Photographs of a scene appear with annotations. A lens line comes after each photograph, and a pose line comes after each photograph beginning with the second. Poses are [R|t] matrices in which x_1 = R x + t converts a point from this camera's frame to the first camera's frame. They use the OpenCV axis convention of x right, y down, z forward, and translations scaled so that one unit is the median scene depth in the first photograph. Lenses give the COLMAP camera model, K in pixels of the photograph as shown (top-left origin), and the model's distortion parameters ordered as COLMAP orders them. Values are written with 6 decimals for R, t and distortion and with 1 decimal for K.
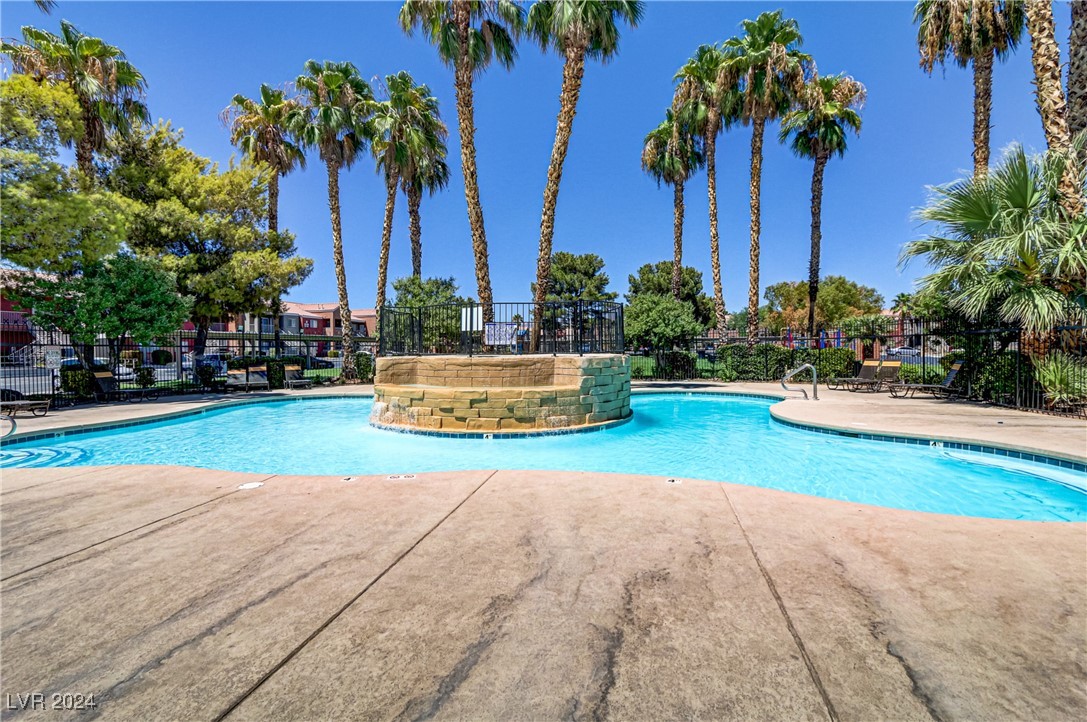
lens RADIAL K [[496.6, 0, 545.2], [0, 496.6, 349.3], [0, 0, 1]] dist [-0.017432, 0.000330]
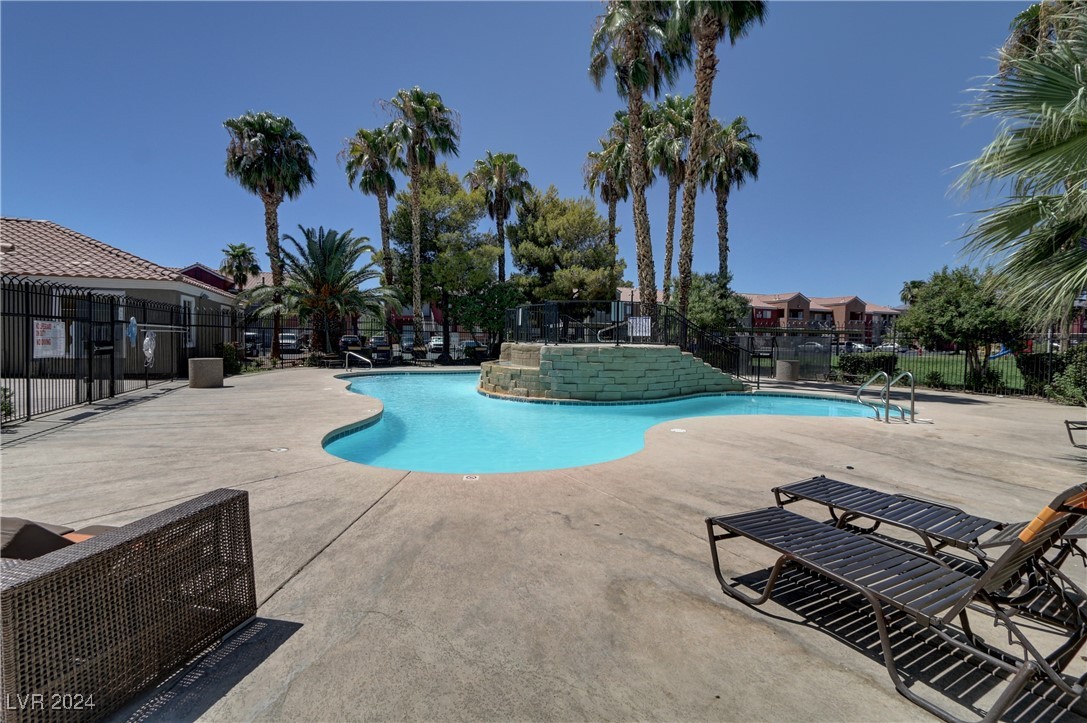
lens RADIAL K [[496.6, 0, 545.2], [0, 496.6, 349.8], [0, 0, 1]] dist [-0.017432, 0.000330]
pose [[0.548459, 0.041583, -0.835143, 0.745583], [-0.022794, 0.999135, 0.034779, -0.012206], [0.835867, -0.000039, 0.548933, 0.190311]]
